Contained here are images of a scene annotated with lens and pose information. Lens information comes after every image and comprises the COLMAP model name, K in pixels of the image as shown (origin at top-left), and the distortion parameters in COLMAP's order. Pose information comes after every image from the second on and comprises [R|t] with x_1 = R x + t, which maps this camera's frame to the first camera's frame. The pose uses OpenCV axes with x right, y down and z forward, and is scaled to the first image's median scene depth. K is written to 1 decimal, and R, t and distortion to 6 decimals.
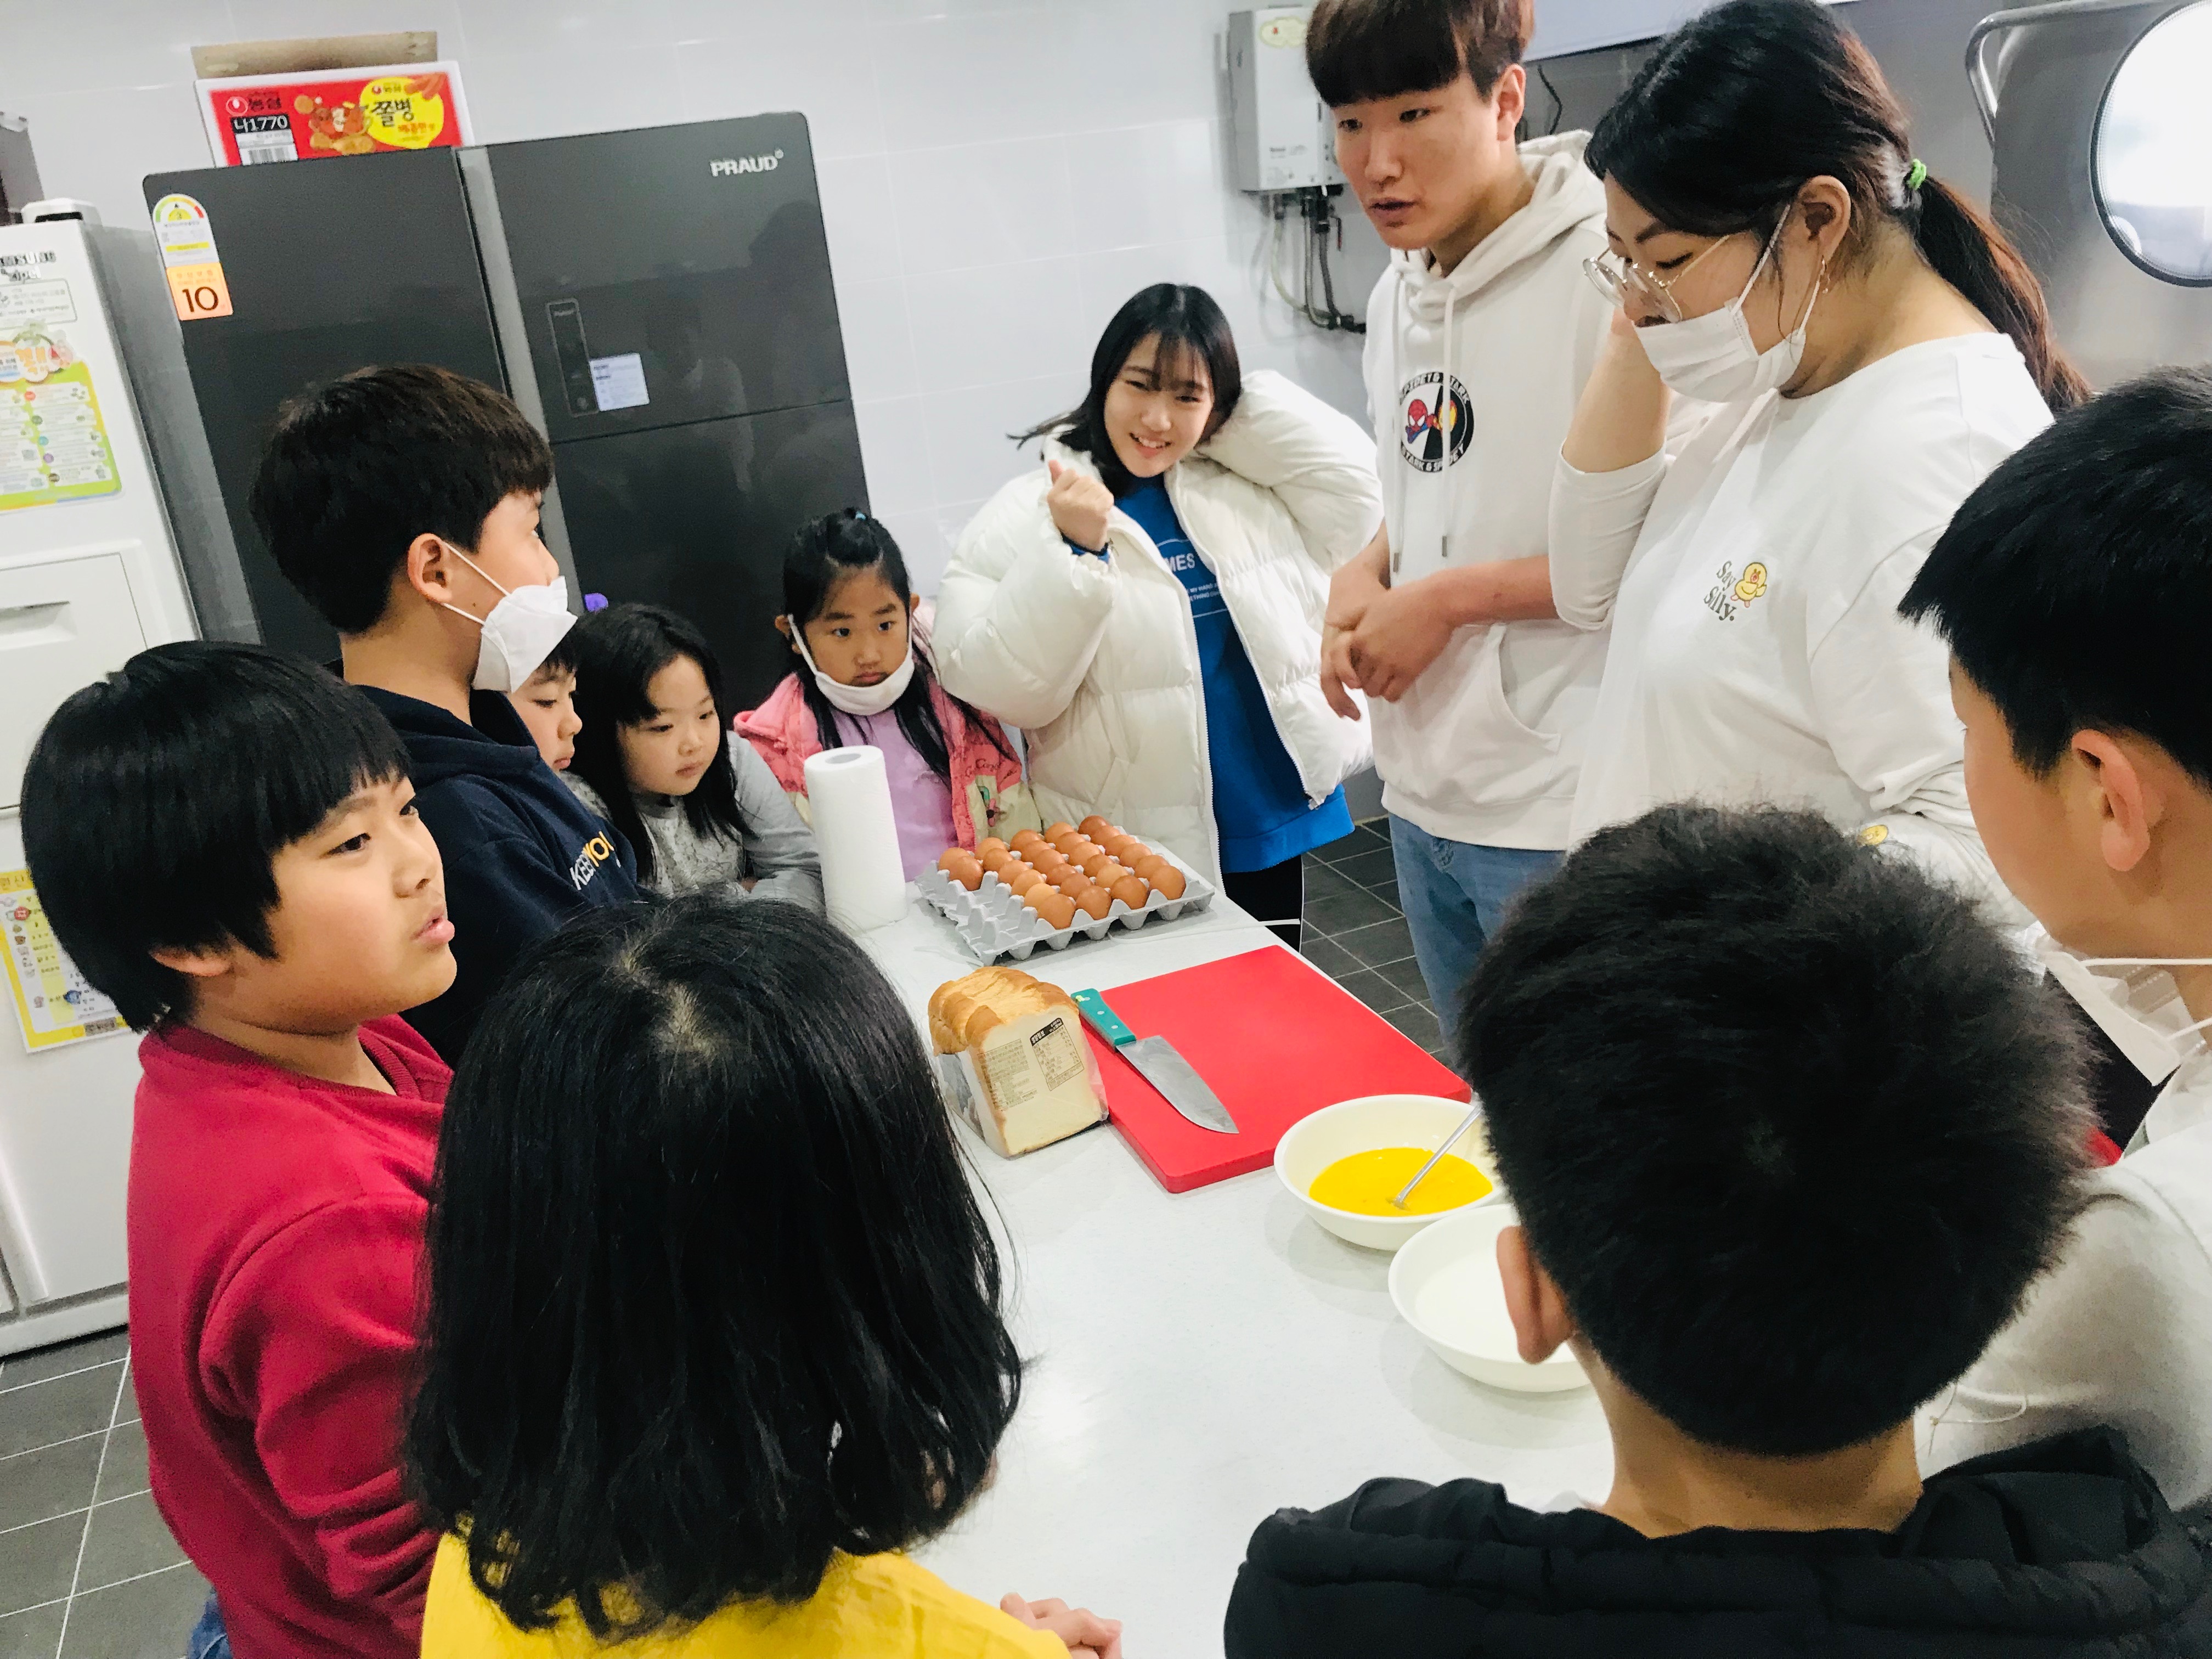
lens RADIAL K [[1799.0, 0, 1110.2], [0, 1799.0, 845.6], [0, 0, 1]] dist [0.017691, 0.002701]
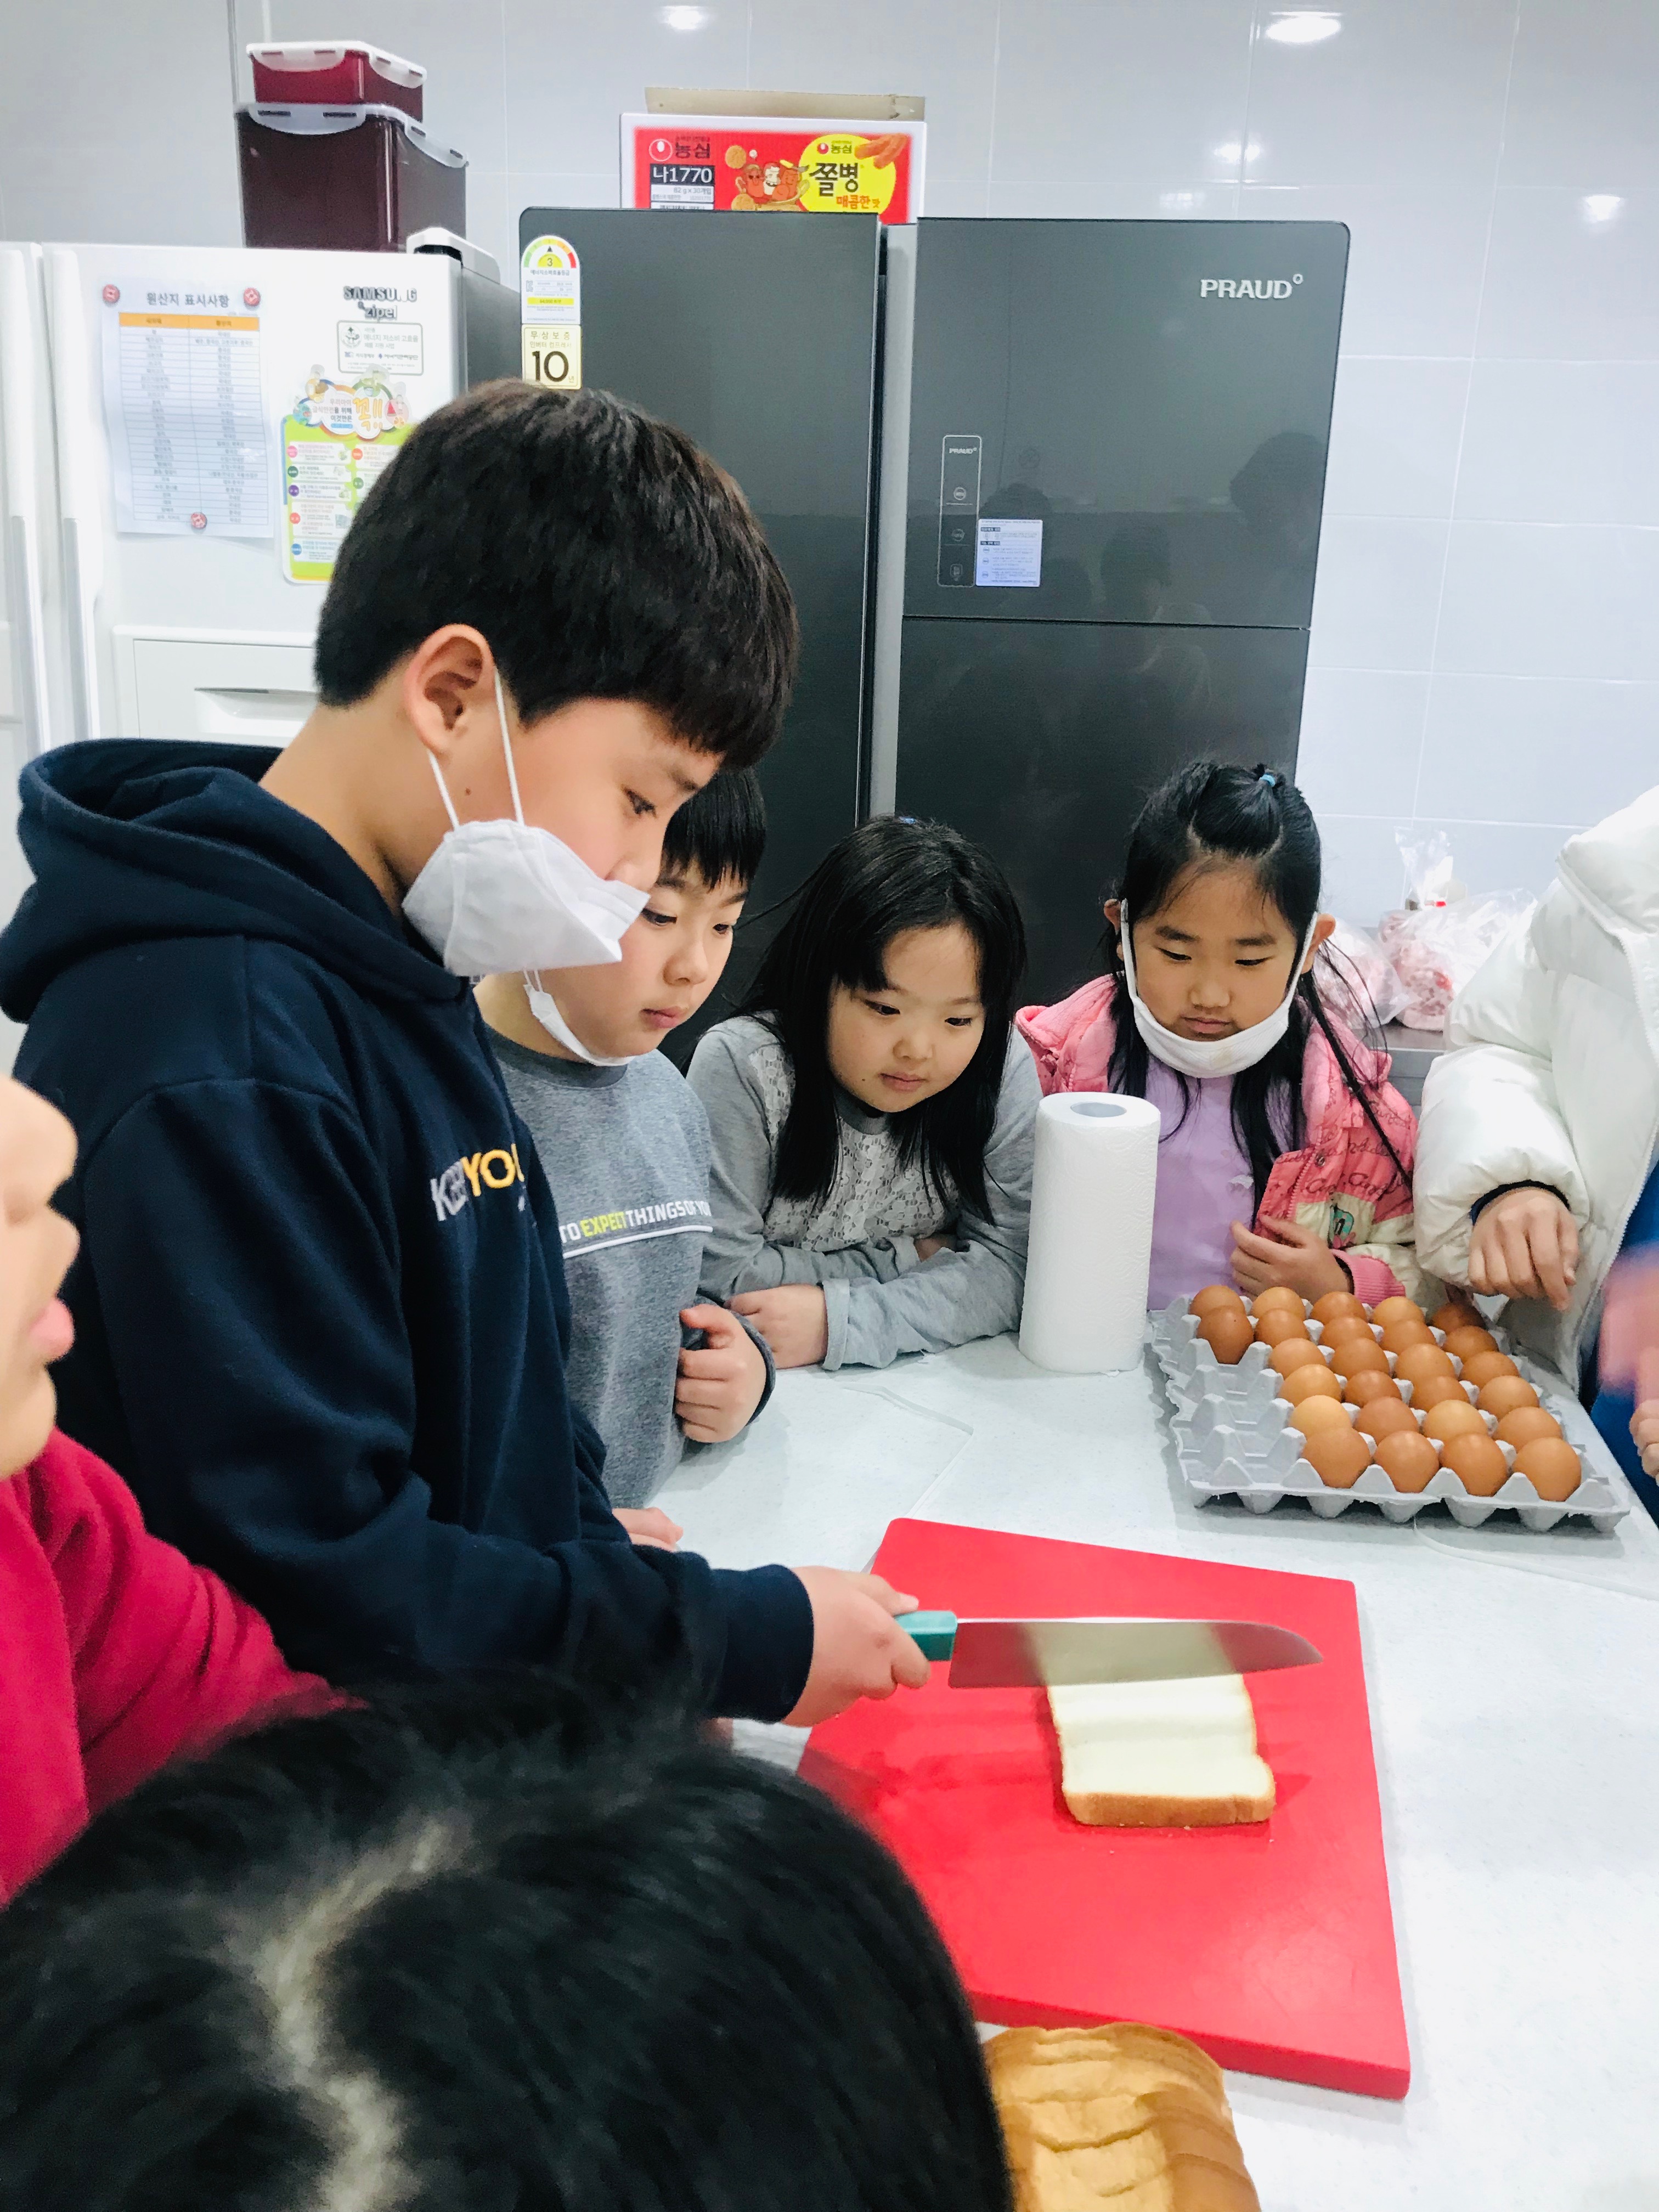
lens RADIAL K [[1799.0, 0, 845.2], [0, 1799.0, 1098.6], [0, 0, 1]] dist [0.017691, 0.002701]
pose [[0.889452, 0.263865, -0.373163, 0.013392], [-0.274924, 0.961158, 0.024344, -0.037152], [0.365092, 0.080939, 0.927446, 0.308072]]
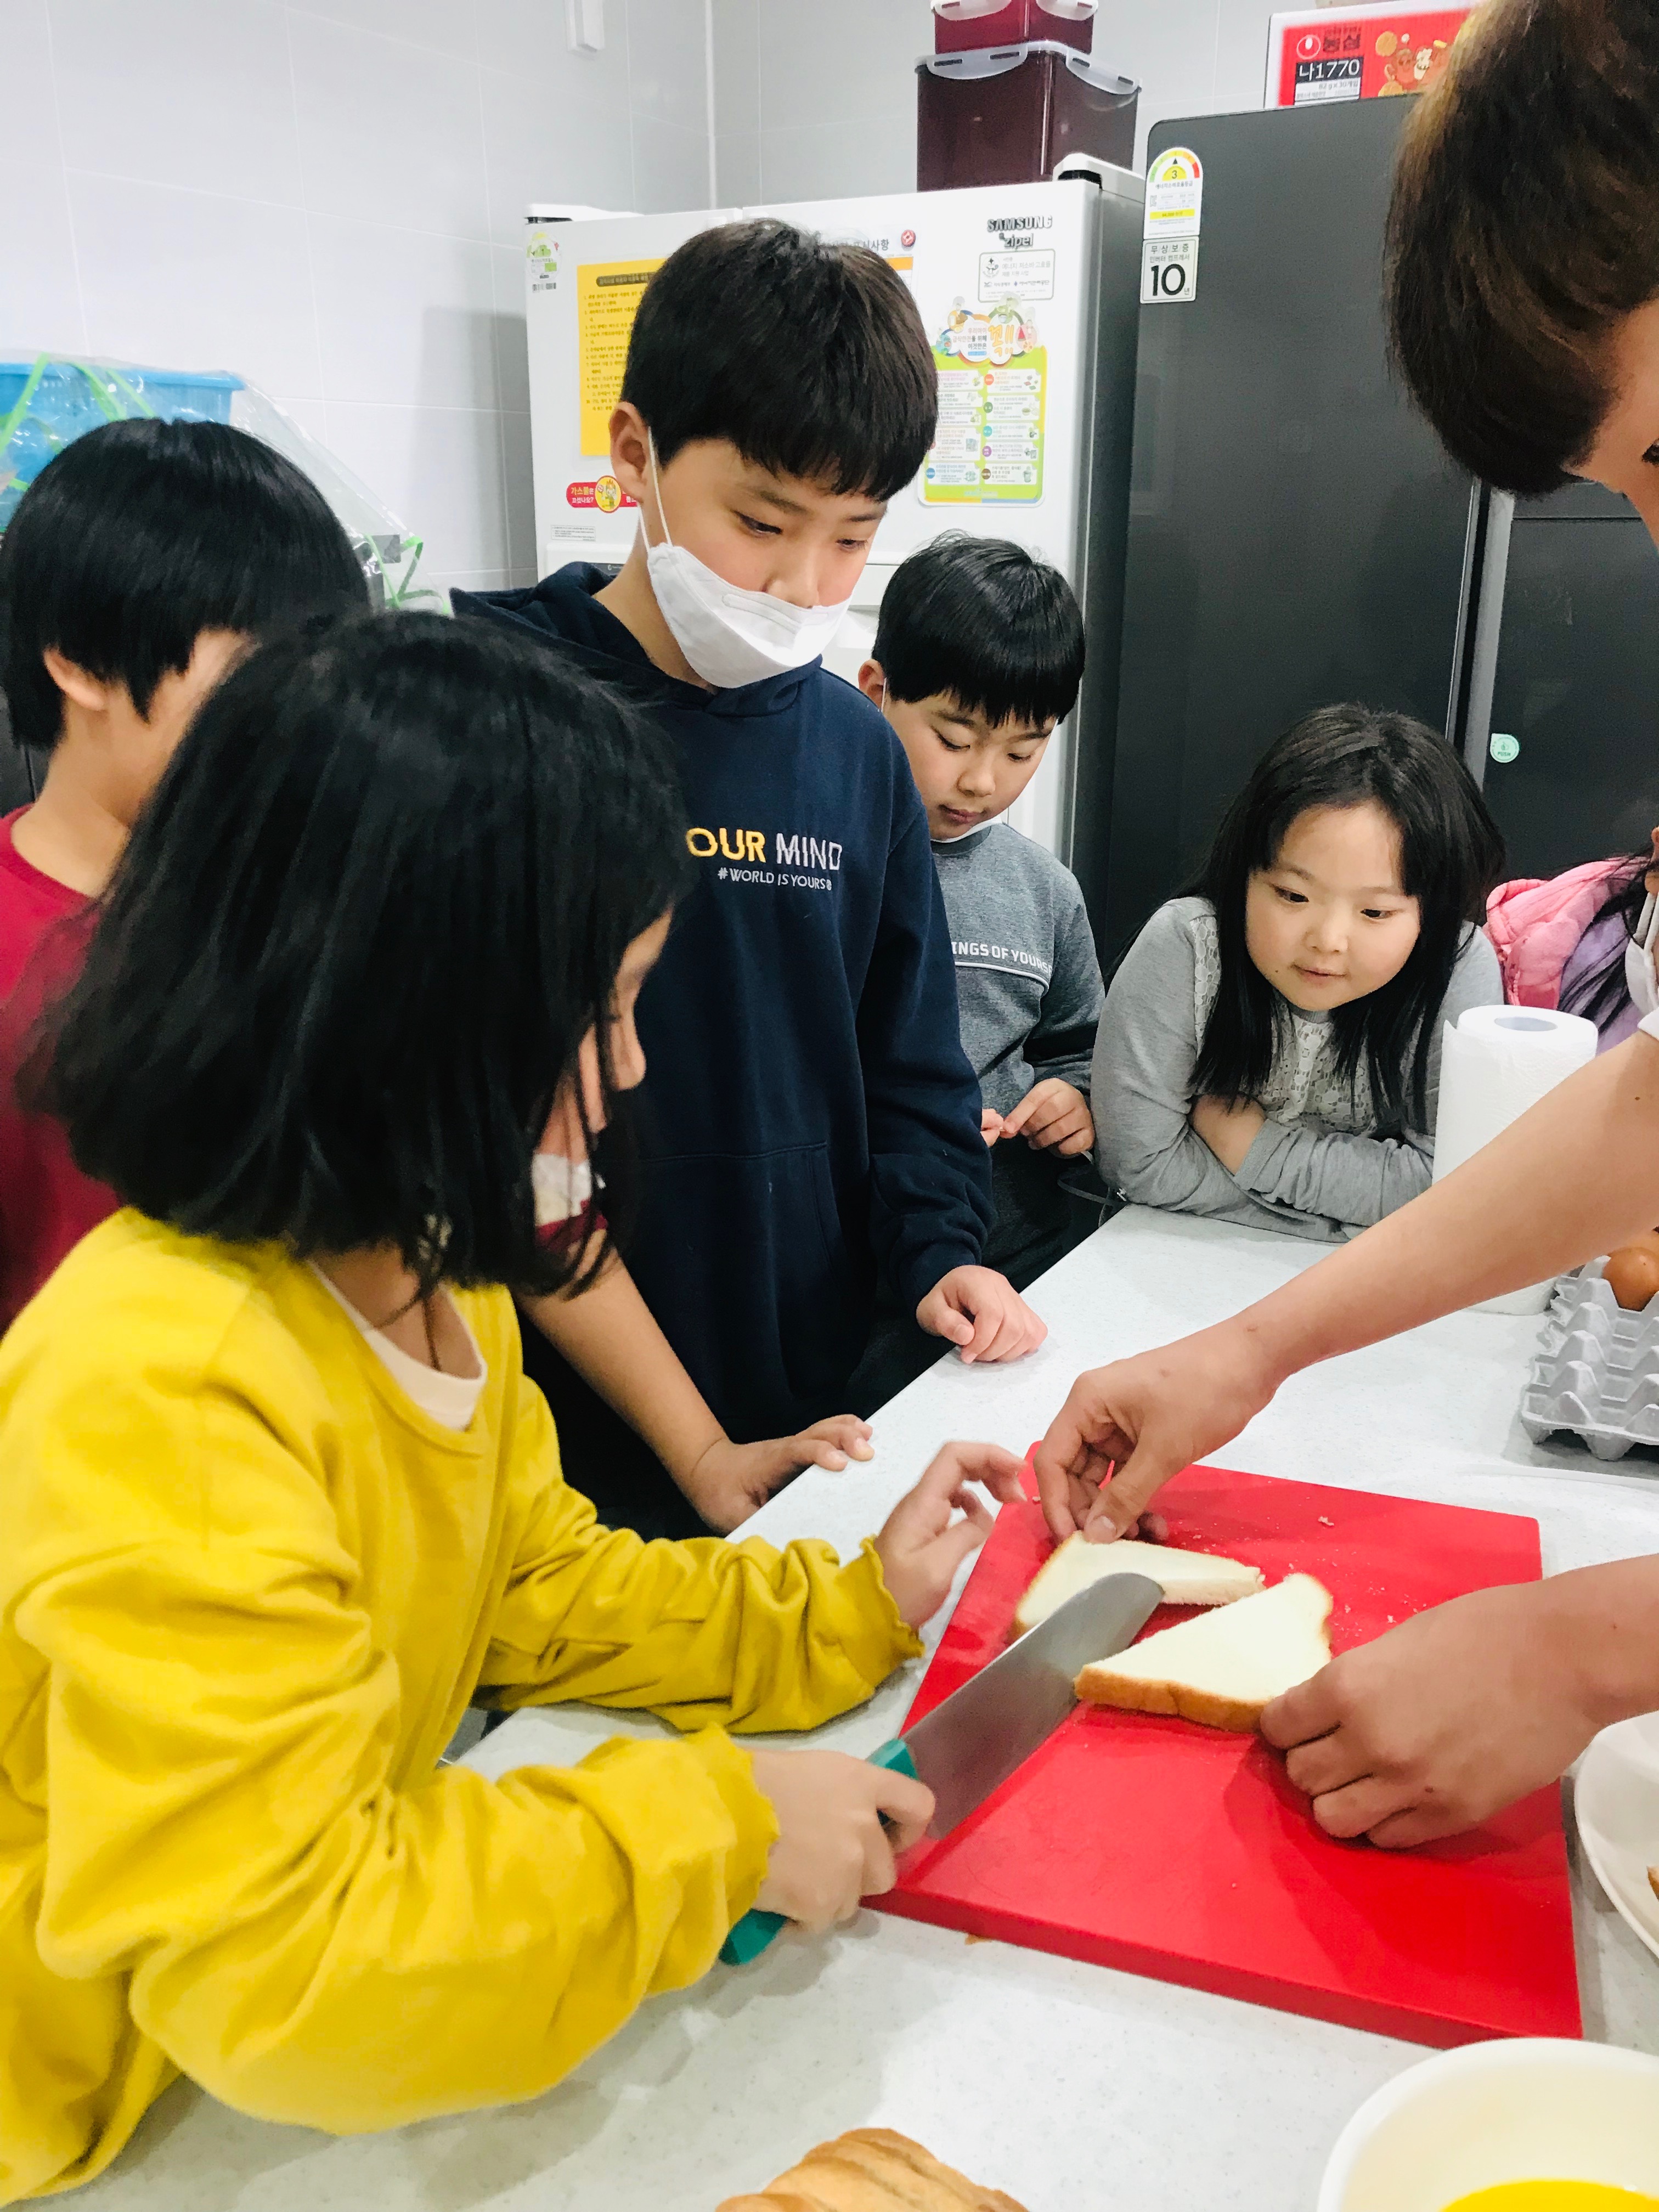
lens RADIAL K [[1799.0, 0, 834.2], [0, 1799.0, 1096.6], [0, 0, 1]] dist [0.017691, 0.002701]
pose [[0.620822, 0.358129, -0.697369, 0.120885], [-0.336684, 0.925142, 0.175373, -0.045681], [0.707972, 0.125917, 0.694925, 0.352101]]
